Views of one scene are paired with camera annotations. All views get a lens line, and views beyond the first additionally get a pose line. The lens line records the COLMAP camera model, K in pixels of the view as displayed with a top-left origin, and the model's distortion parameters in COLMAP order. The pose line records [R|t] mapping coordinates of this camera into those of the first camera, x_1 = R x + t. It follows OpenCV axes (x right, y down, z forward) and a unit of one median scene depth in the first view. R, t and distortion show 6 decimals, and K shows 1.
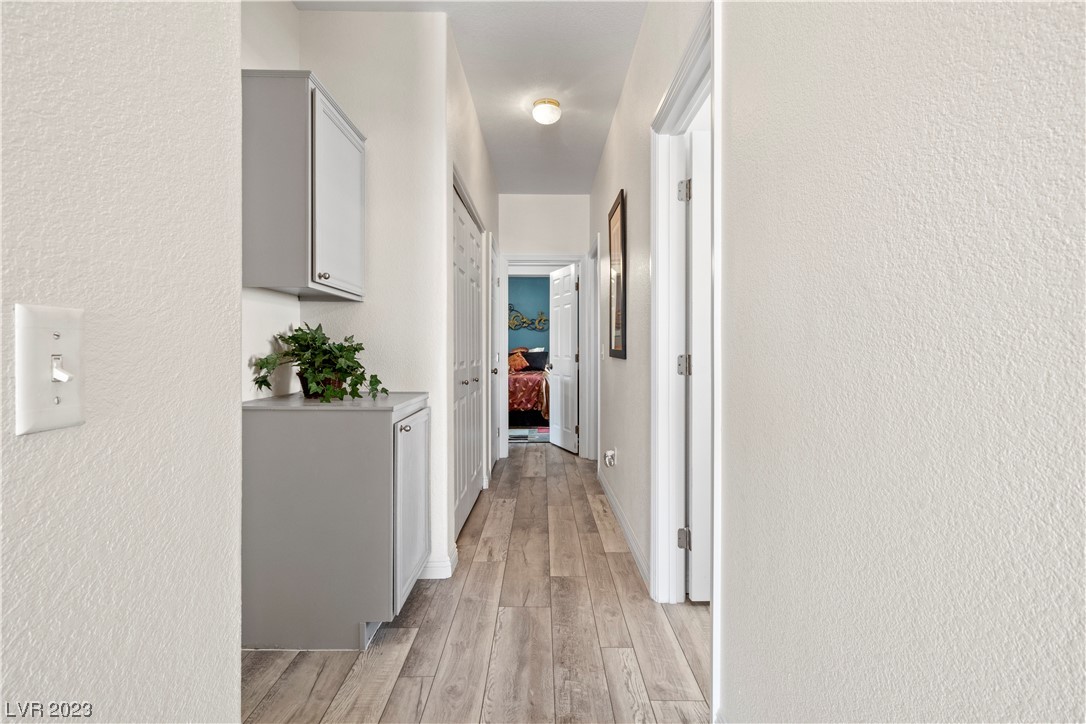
lens RADIAL K [[542.5, 0, 542.5], [0, 542.5, 356.2], [0, 0, 1]] dist [-0.006347, -0.000906]
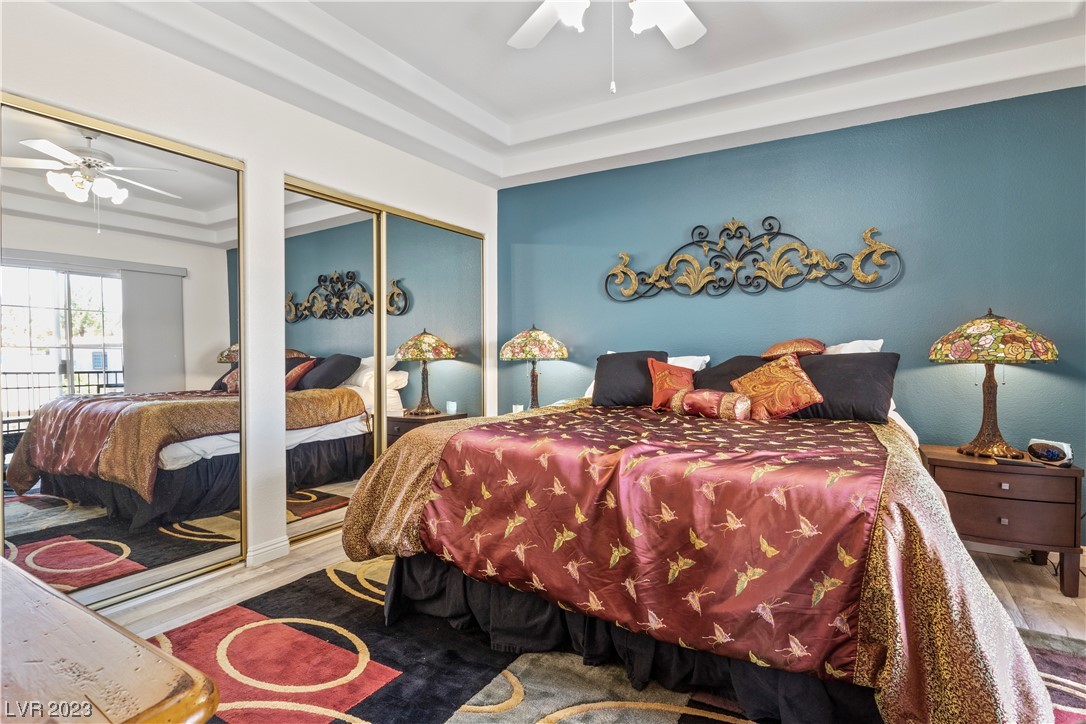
lens RADIAL K [[542.5, 0, 542.5], [0, 542.5, 356.2], [0, 0, 1]] dist [-0.006347, -0.000906]
pose [[0.856396, 0.003760, -0.516306, -0.003940], [-0.002604, 0.999992, 0.002964, -0.007182], [0.516313, -0.001195, 0.856399, 0.704103]]
